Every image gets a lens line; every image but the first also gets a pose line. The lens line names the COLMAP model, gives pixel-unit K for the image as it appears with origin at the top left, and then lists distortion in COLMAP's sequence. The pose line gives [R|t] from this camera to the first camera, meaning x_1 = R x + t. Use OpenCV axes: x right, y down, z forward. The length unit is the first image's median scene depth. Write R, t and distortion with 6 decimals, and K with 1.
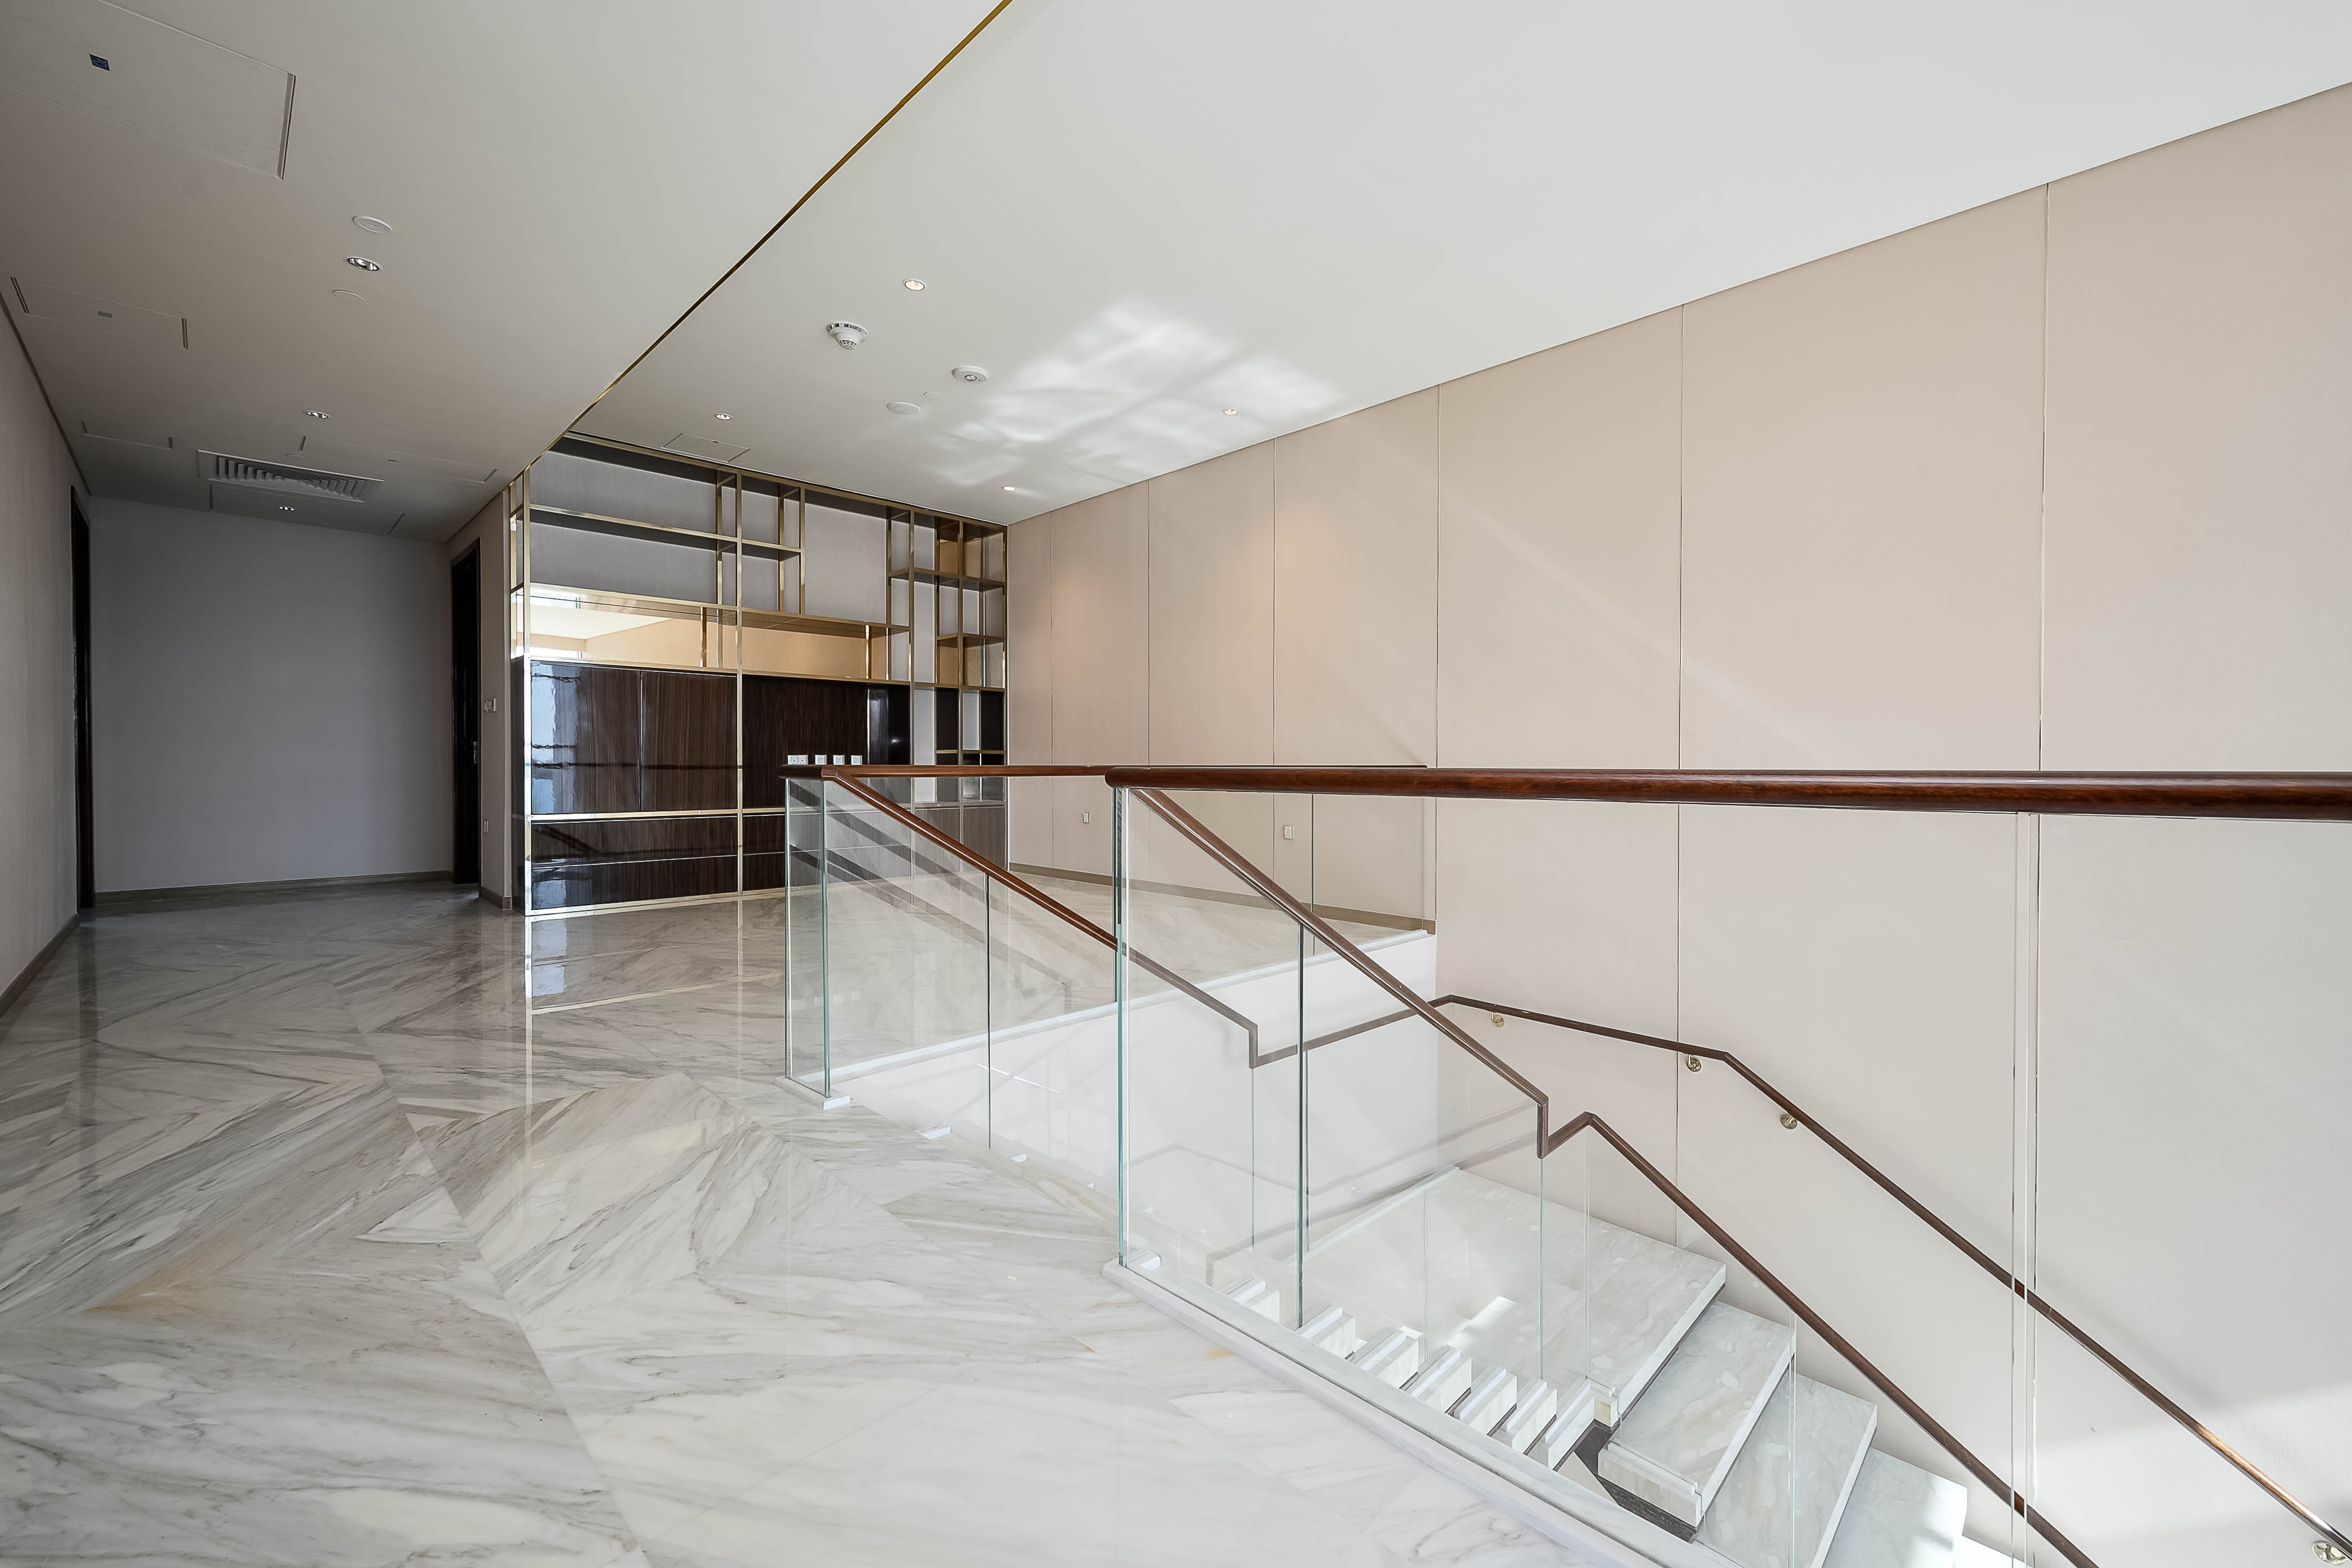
lens RADIAL K [[935.4, 0, 1181.2], [0, 935.4, 792.1], [0, 0, 1]] dist [0.003615, 0.000001]
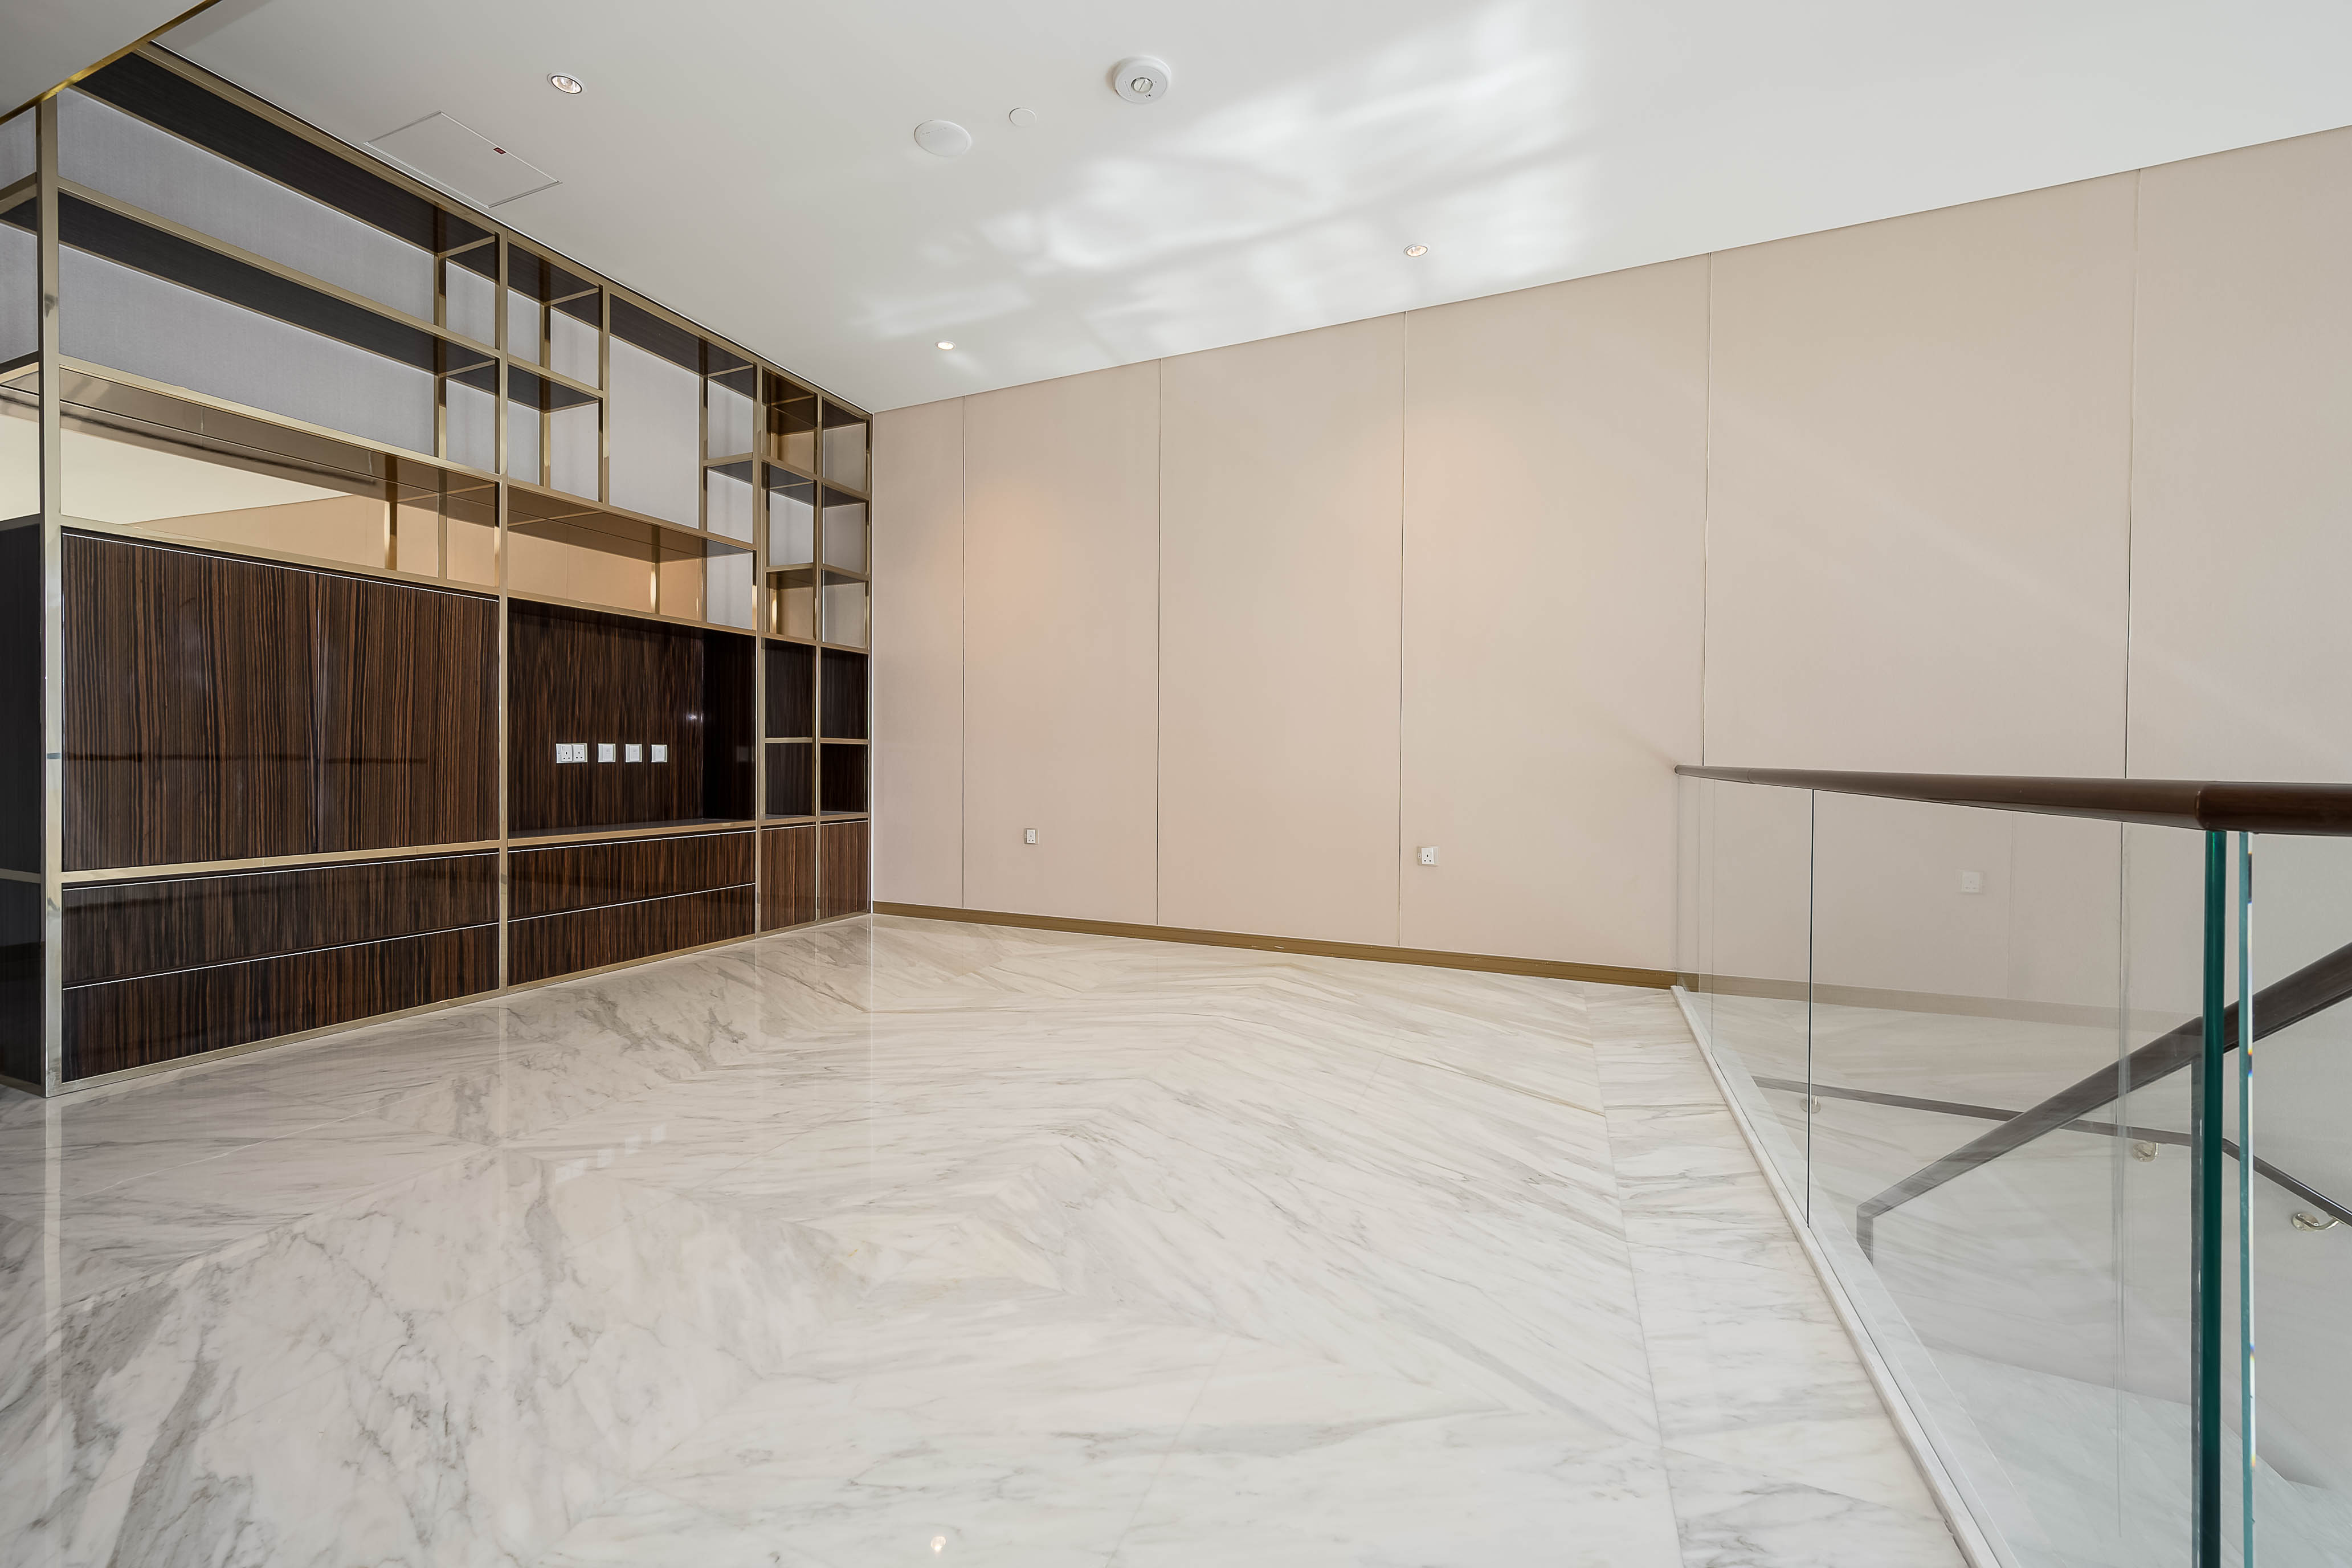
lens RADIAL K [[995.8, 0, 1173.5], [0, 995.8, 772.2], [0, 0, 1]] dist [0.022440, 0.000654]
pose [[0.934203, -0.000244, 0.356741, -0.312469], [0.005876, 0.999875, -0.014702, -0.010496], [-0.356692, 0.015831, 0.934088, 0.299938]]
